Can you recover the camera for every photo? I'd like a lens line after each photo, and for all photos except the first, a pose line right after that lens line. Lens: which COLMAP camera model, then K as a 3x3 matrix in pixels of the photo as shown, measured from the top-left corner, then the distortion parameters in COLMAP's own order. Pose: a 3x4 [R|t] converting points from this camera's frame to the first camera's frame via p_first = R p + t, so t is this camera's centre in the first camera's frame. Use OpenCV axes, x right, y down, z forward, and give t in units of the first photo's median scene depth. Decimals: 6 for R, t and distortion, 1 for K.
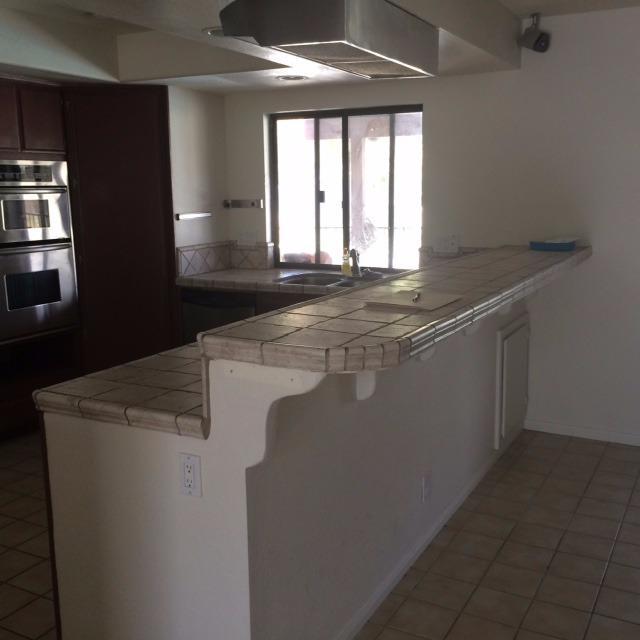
lens RADIAL K [[730.3, 0, 320.0], [0, 730.3, 320.0], [0, 0, 1]] dist [0.081251, -0.081971]
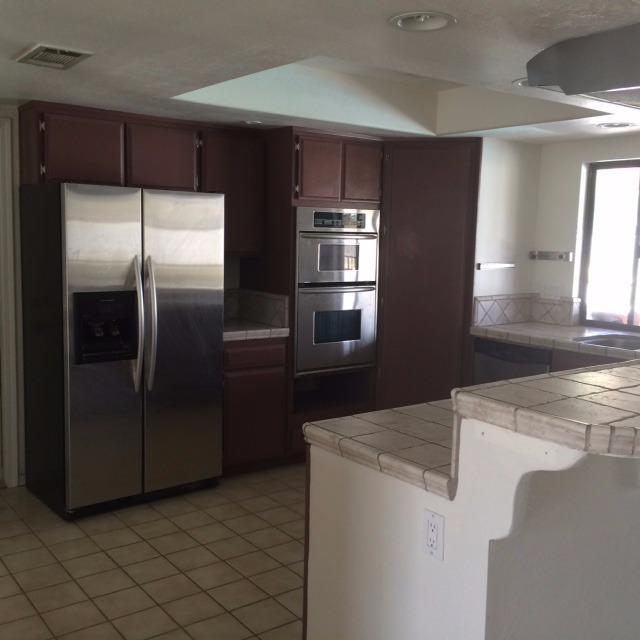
lens RADIAL K [[730.3, 0, 320.0], [0, 730.3, 320.0], [0, 0, 1]] dist [0.081251, -0.081971]
pose [[0.910546, 0.082932, -0.405005, 0.023410], [-0.108573, 0.993255, -0.040710, -0.005491], [0.398897, 0.081041, 0.913408, 0.014699]]
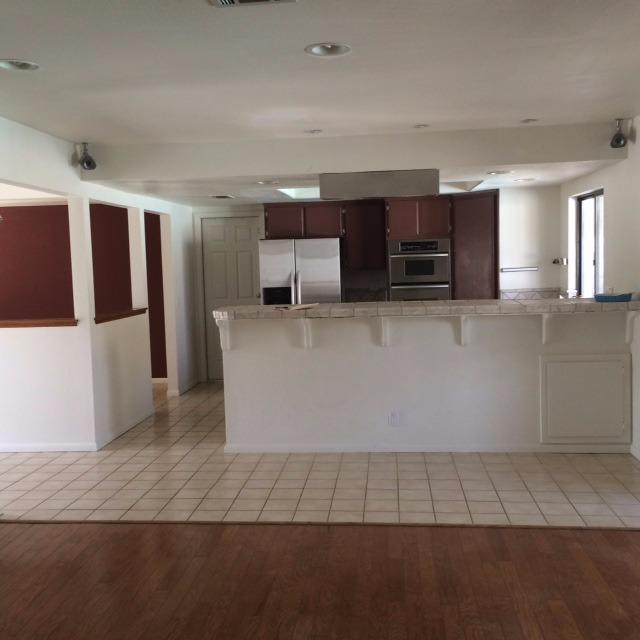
lens RADIAL K [[730.3, 0, 320.0], [0, 730.3, 320.0], [0, 0, 1]] dist [0.081251, -0.081971]
pose [[0.394617, 0.076186, -0.915682, 1.368016], [-0.138055, 0.990160, 0.022888, -0.024146], [0.908415, 0.117383, 0.401252, 0.056043]]
